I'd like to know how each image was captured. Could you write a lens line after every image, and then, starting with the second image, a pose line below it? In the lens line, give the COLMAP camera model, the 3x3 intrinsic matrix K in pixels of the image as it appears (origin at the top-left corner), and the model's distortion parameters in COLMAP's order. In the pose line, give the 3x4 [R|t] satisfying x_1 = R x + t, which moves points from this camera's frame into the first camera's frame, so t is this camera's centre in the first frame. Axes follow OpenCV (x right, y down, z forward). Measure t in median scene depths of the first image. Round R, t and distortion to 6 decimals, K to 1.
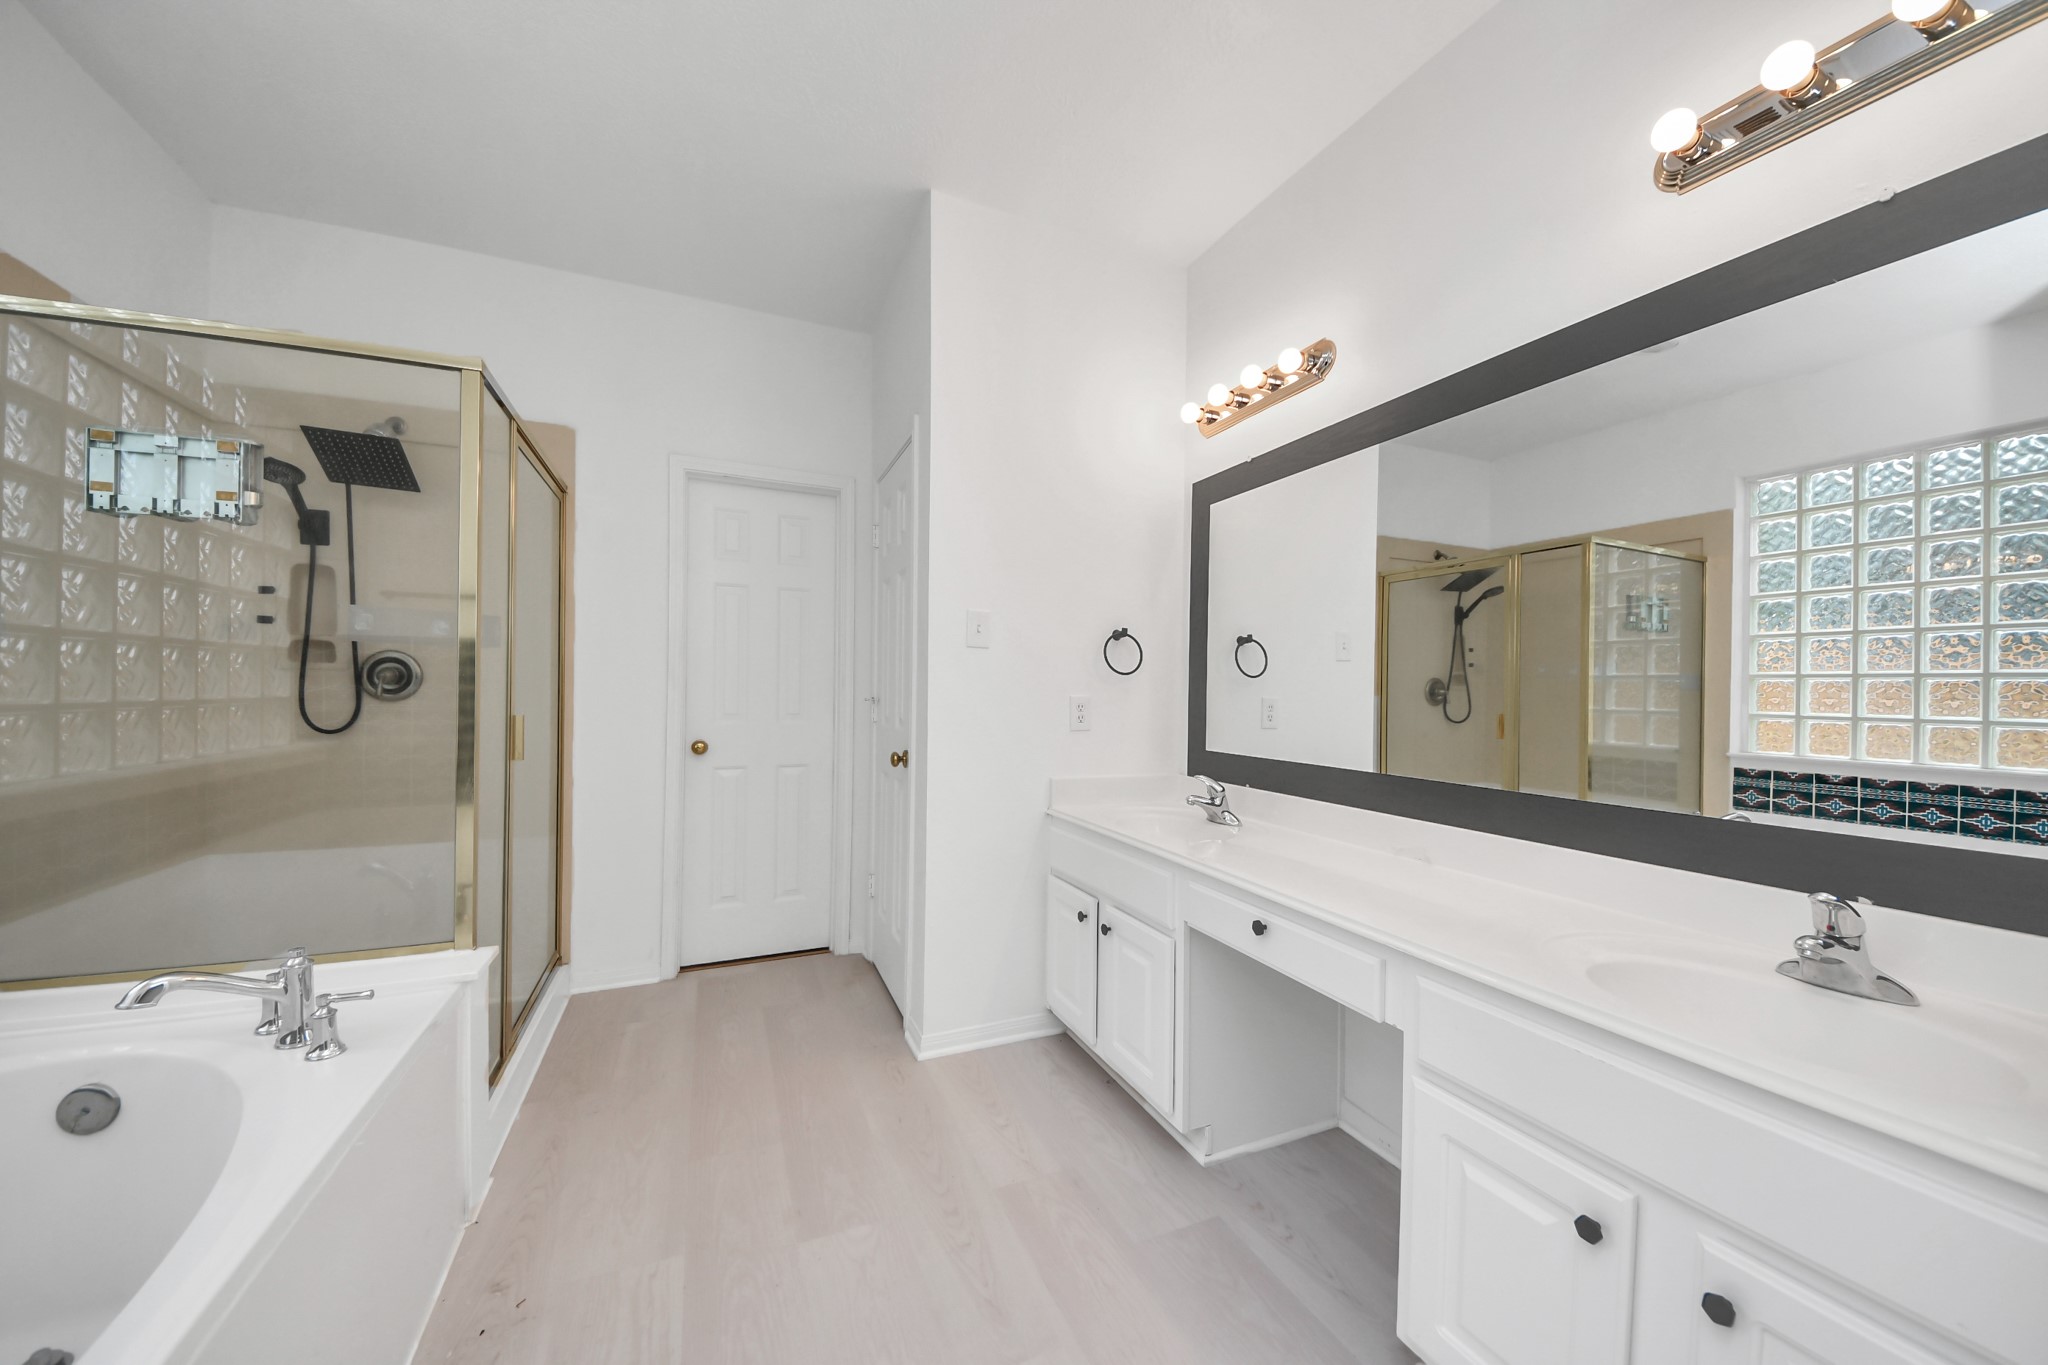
lens RADIAL K [[748.0, 0, 1022.1], [0, 748.0, 691.5], [0, 0, 1]] dist [-0.000117, -0.001753]
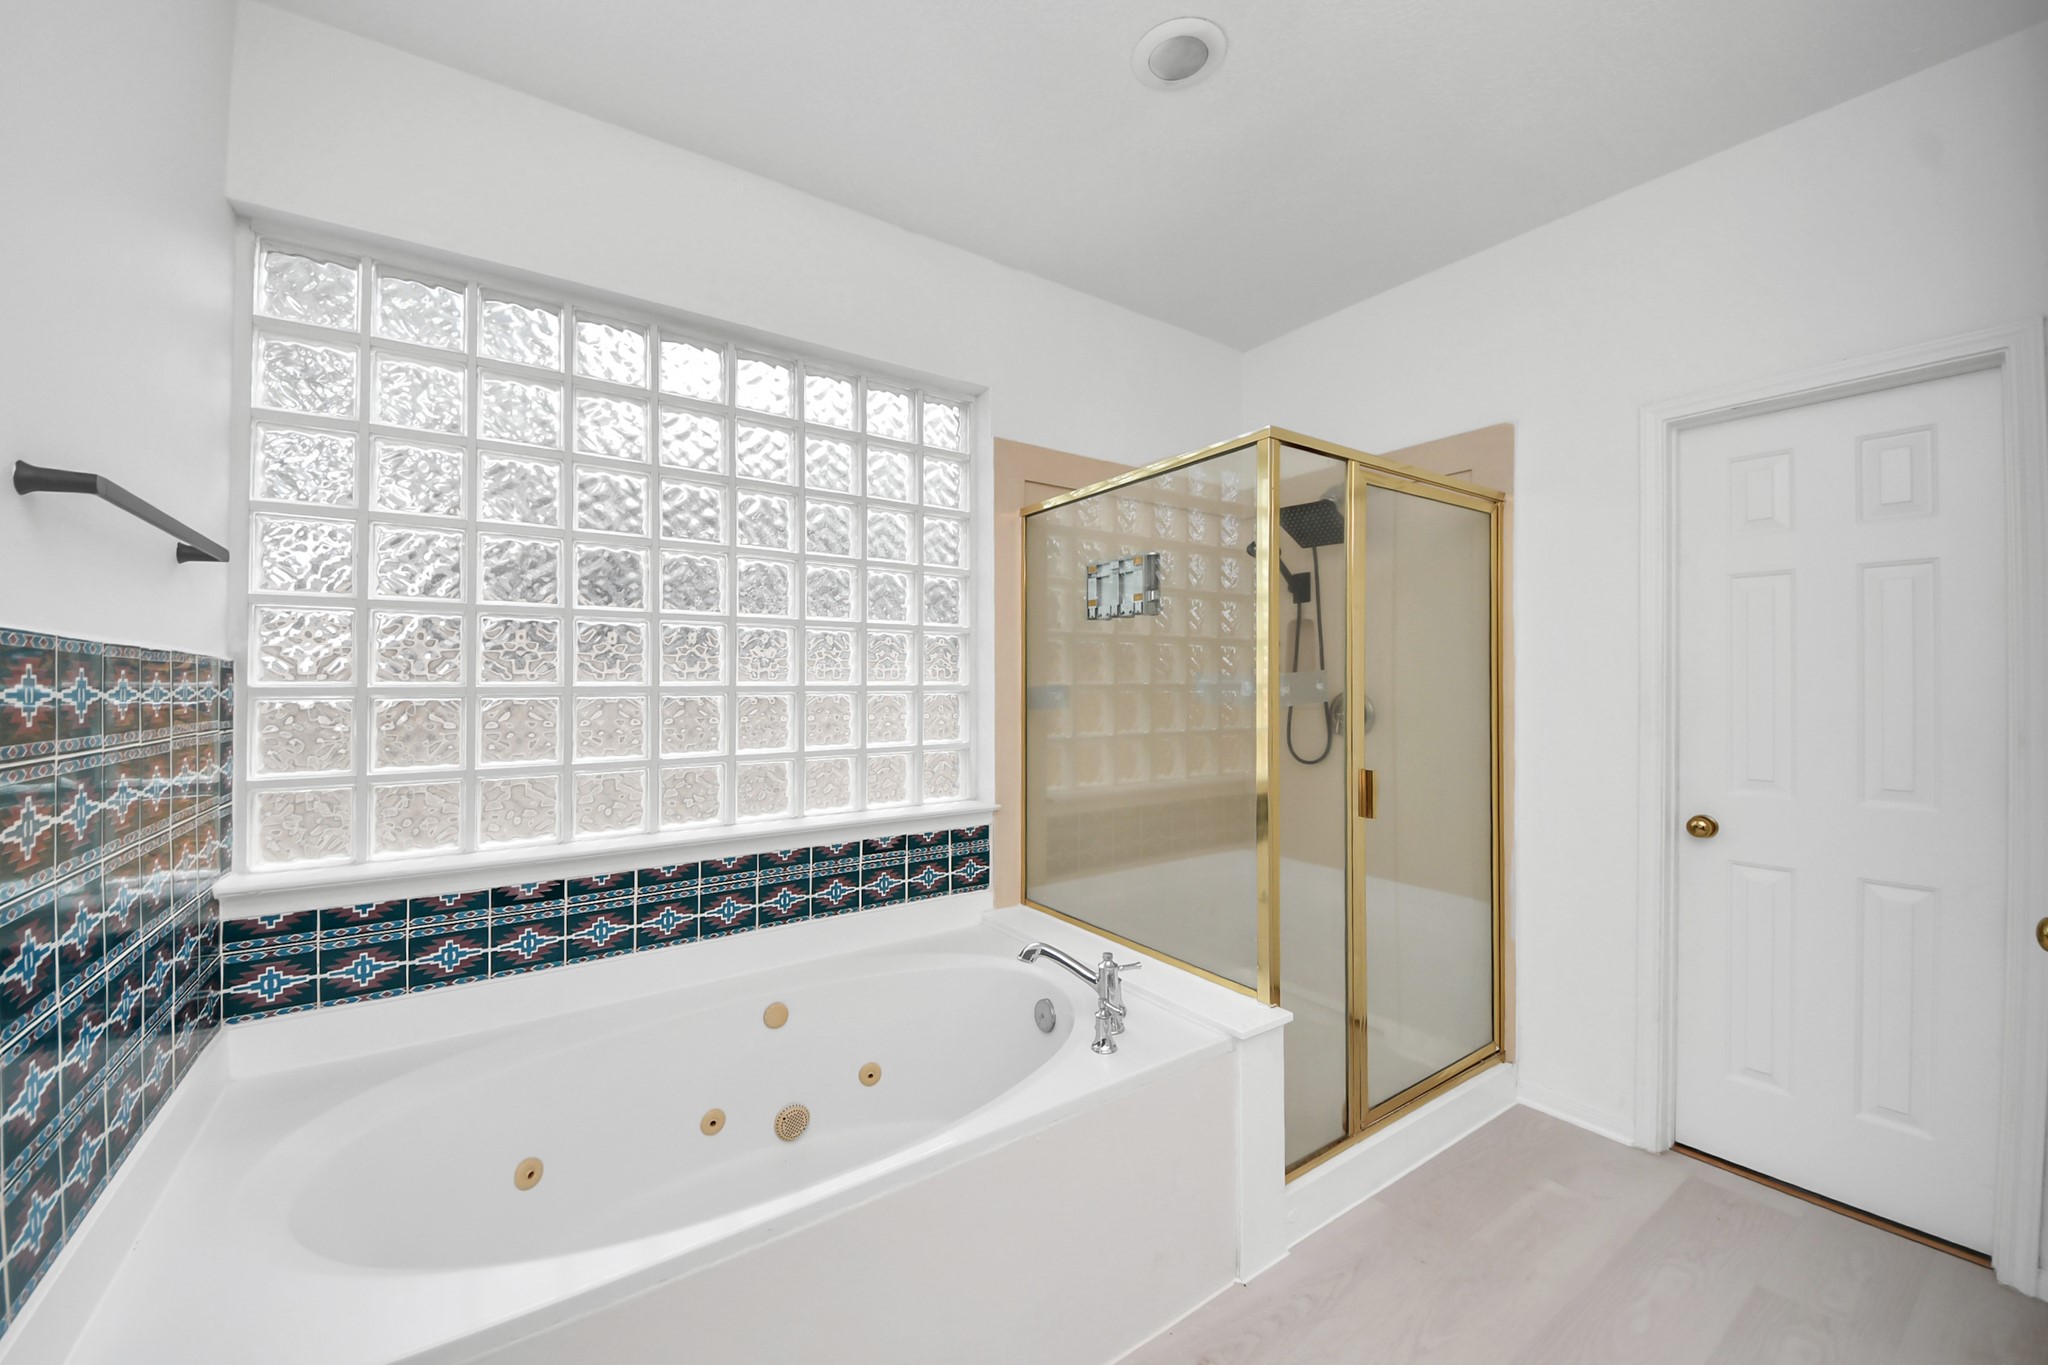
lens RADIAL K [[789.3, 0, 1016.3], [0, 789.3, 676.9], [0, 0, 1]] dist [-0.011825, -0.000953]
pose [[0.182089, -0.022792, -0.983018, 0.163039], [0.004372, 0.999740, -0.022369, -0.050670], [0.983272, -0.000225, 0.182141, 0.304889]]
